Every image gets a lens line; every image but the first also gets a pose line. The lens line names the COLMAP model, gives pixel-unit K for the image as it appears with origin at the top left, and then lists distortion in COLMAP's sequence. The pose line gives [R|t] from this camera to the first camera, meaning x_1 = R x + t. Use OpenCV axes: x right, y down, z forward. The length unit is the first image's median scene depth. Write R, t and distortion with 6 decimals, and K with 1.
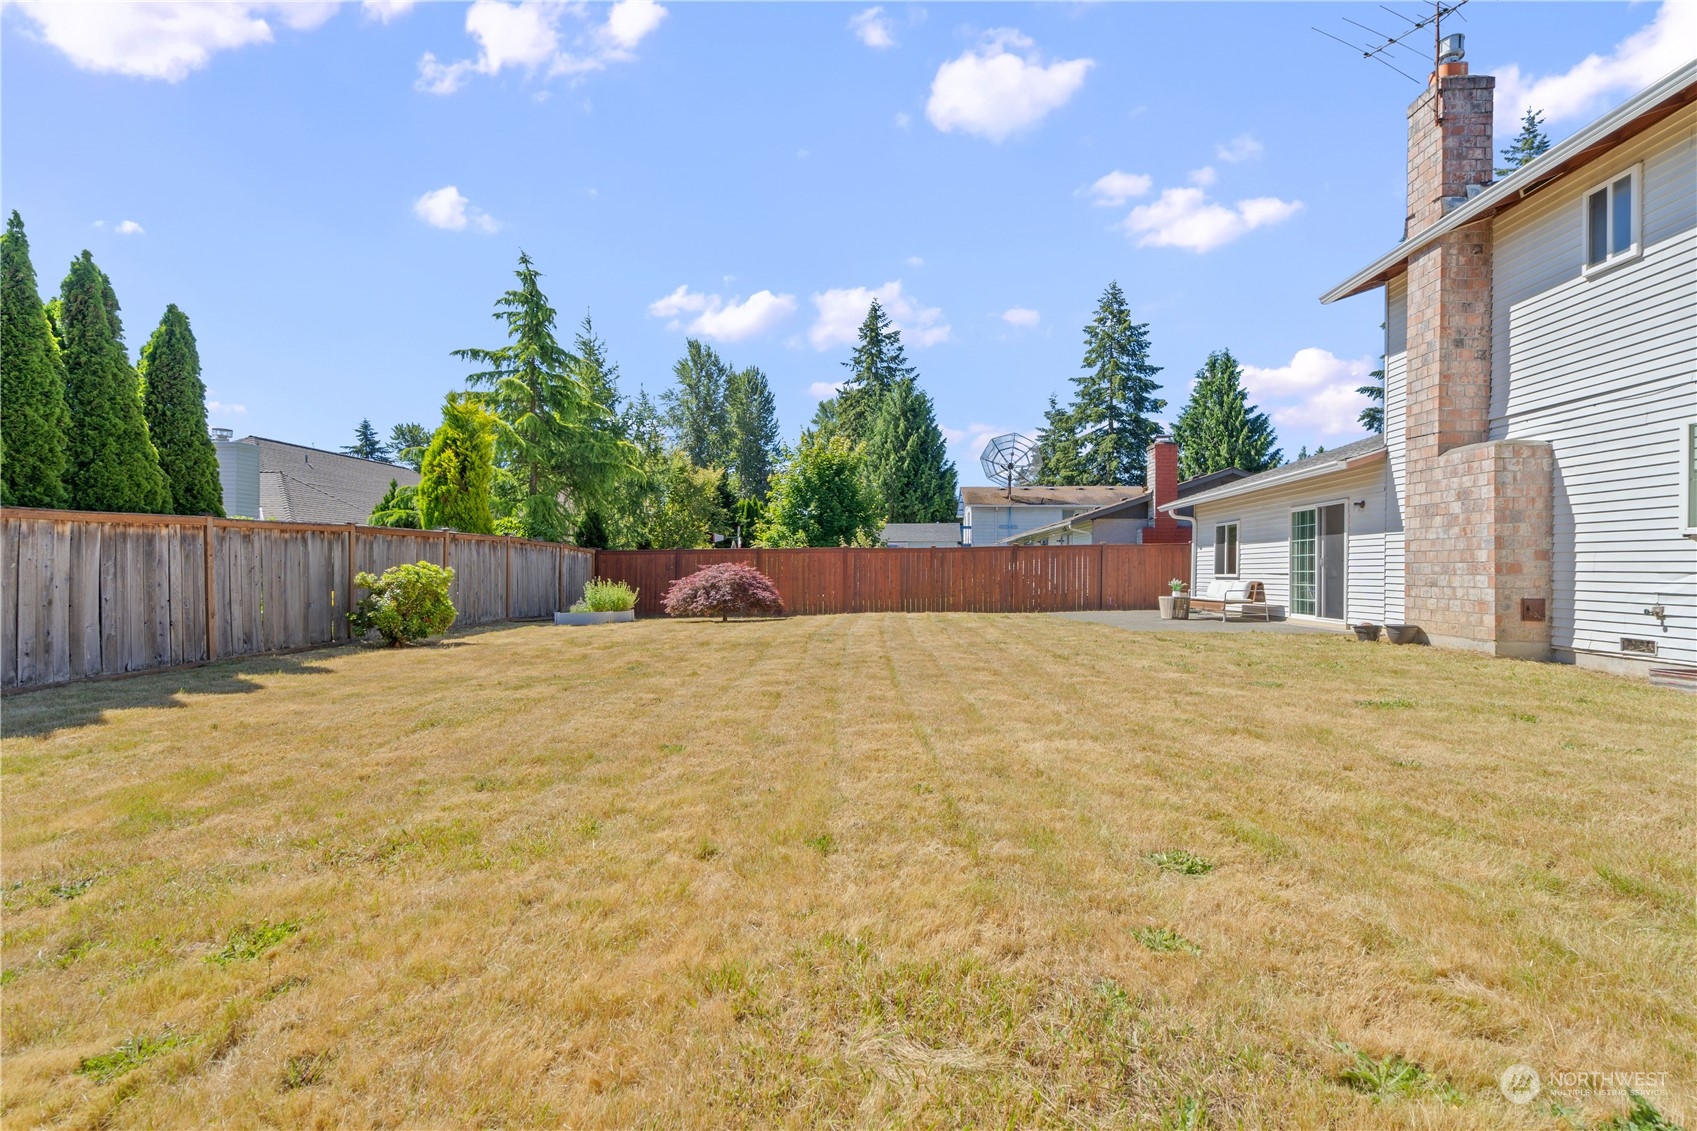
lens RADIAL K [[767.1, 0, 846.5], [0, 767.1, 562.8], [0, 0, 1]] dist [-0.001947, 0.000231]
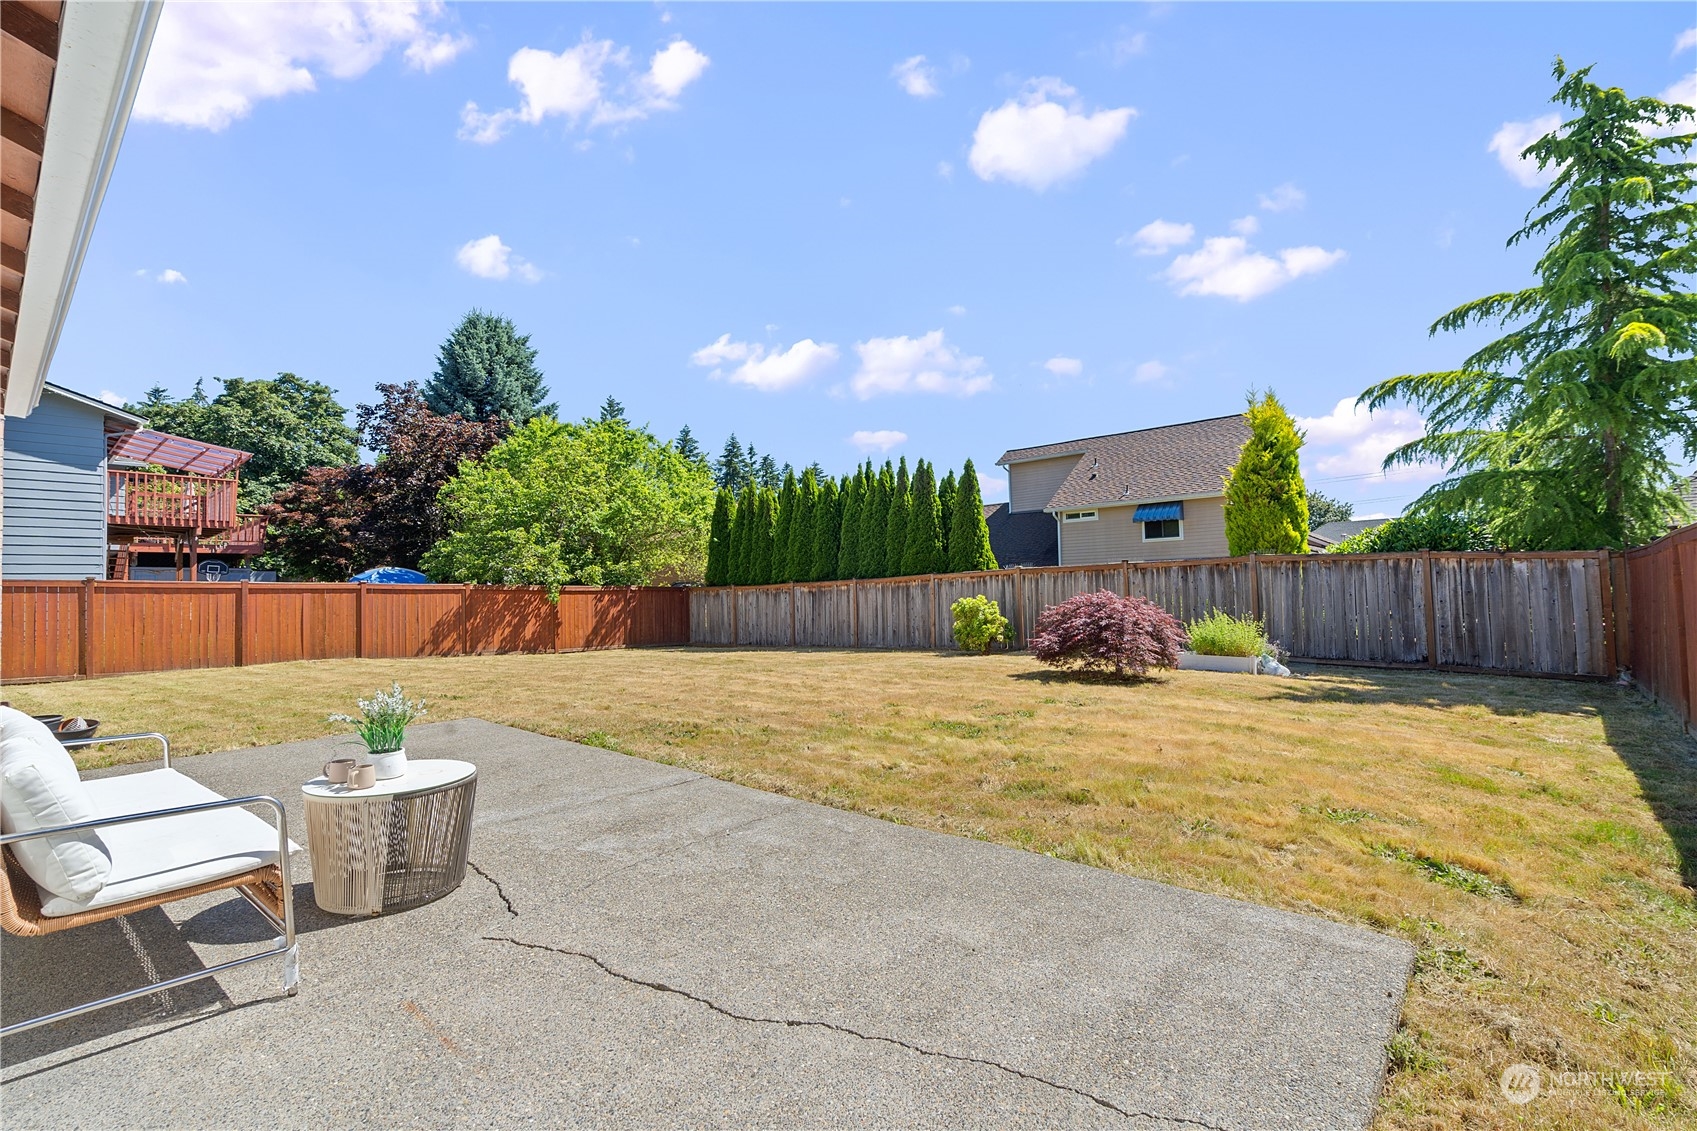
lens RADIAL K [[767.1, 0, 846.5], [0, 767.1, 562.8], [0, 0, 1]] dist [-0.001947, 0.000231]
pose [[-0.609932, -0.022224, -0.792142, 0.206444], [0.030062, 0.998238, -0.051153, 0.001141], [0.791883, -0.055014, -0.608189, 0.488141]]
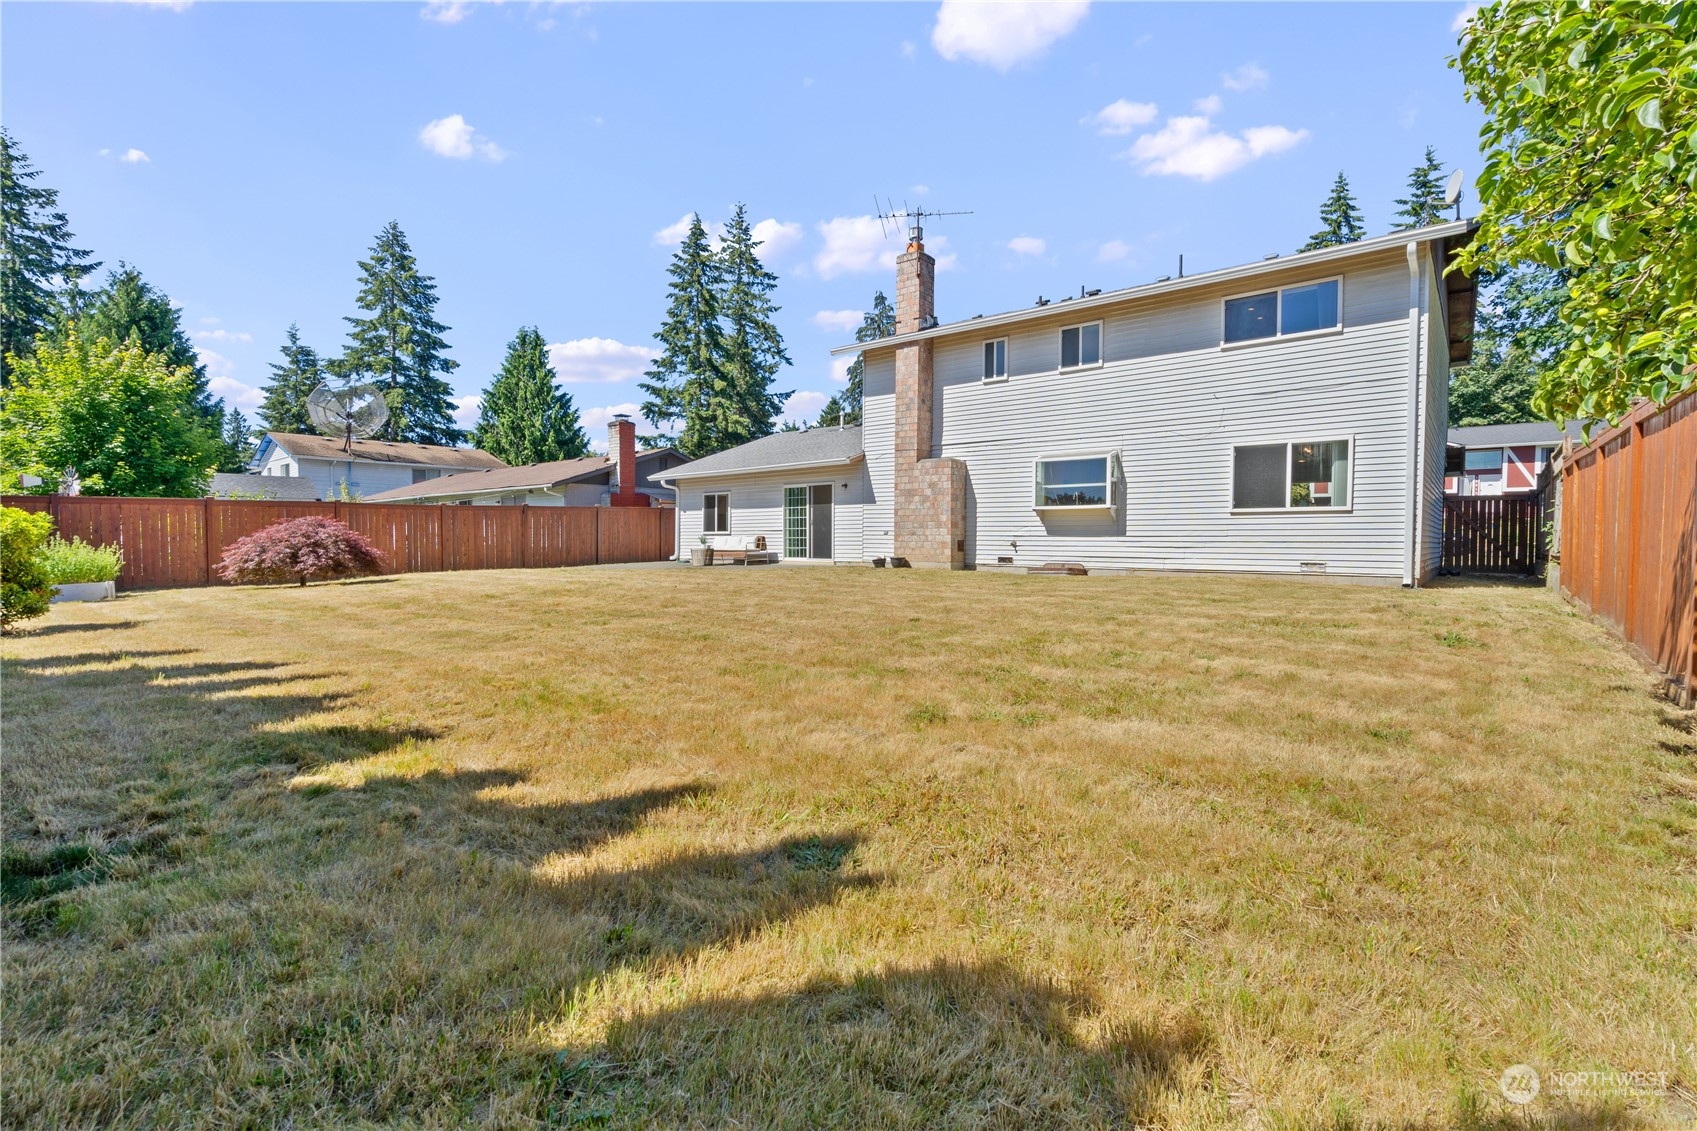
lens RADIAL K [[767.1, 0, 846.5], [0, 767.1, 562.8], [0, 0, 1]] dist [-0.001947, 0.000231]
pose [[0.596458, -0.029676, 0.802096, -0.190832], [-0.005293, 0.999149, 0.040902, 0.005657], [-0.802627, -0.028641, 0.595793, 0.011613]]
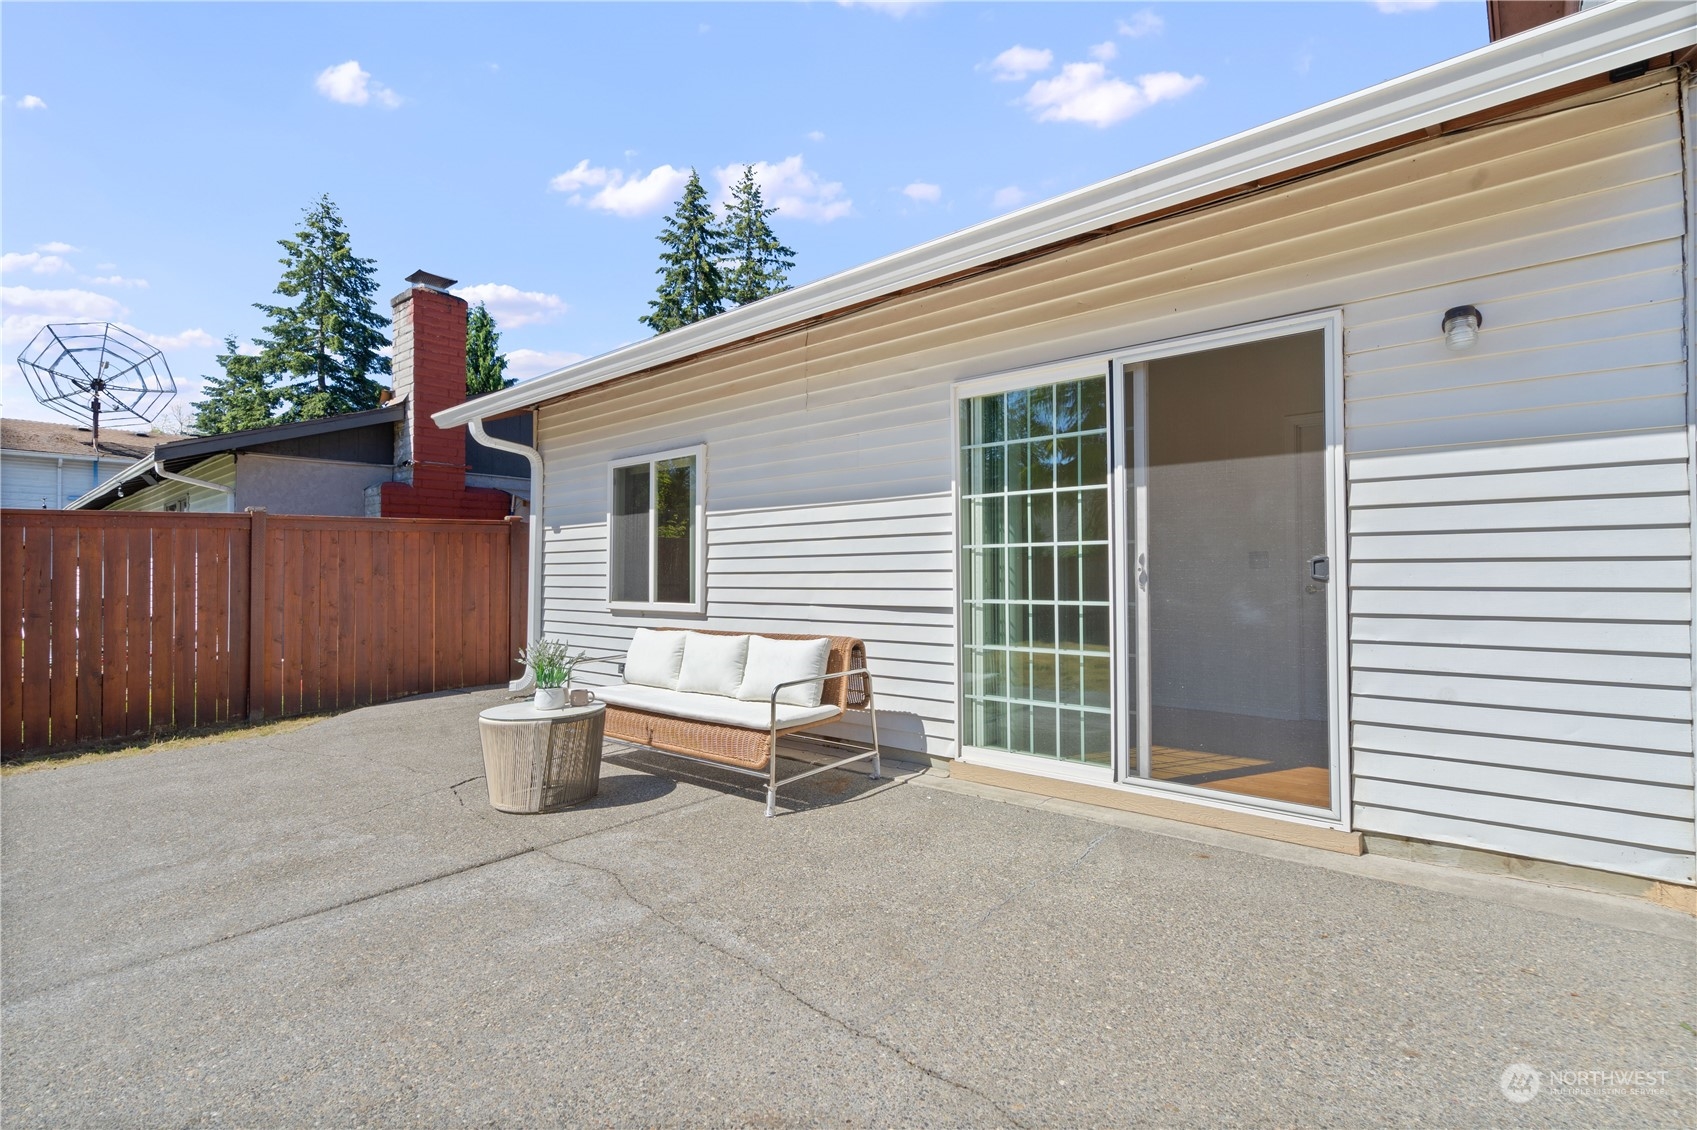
lens RADIAL K [[783.5, 0, 855.5], [0, 783.5, 562.9], [0, 0, 1]] dist [-0.002467, 0.001111]
pose [[0.600499, -0.001493, 0.799624, 0.116006], [0.003096, 0.999995, -0.000458, -0.001147], [-0.799620, 0.002751, 0.600501, 0.310937]]
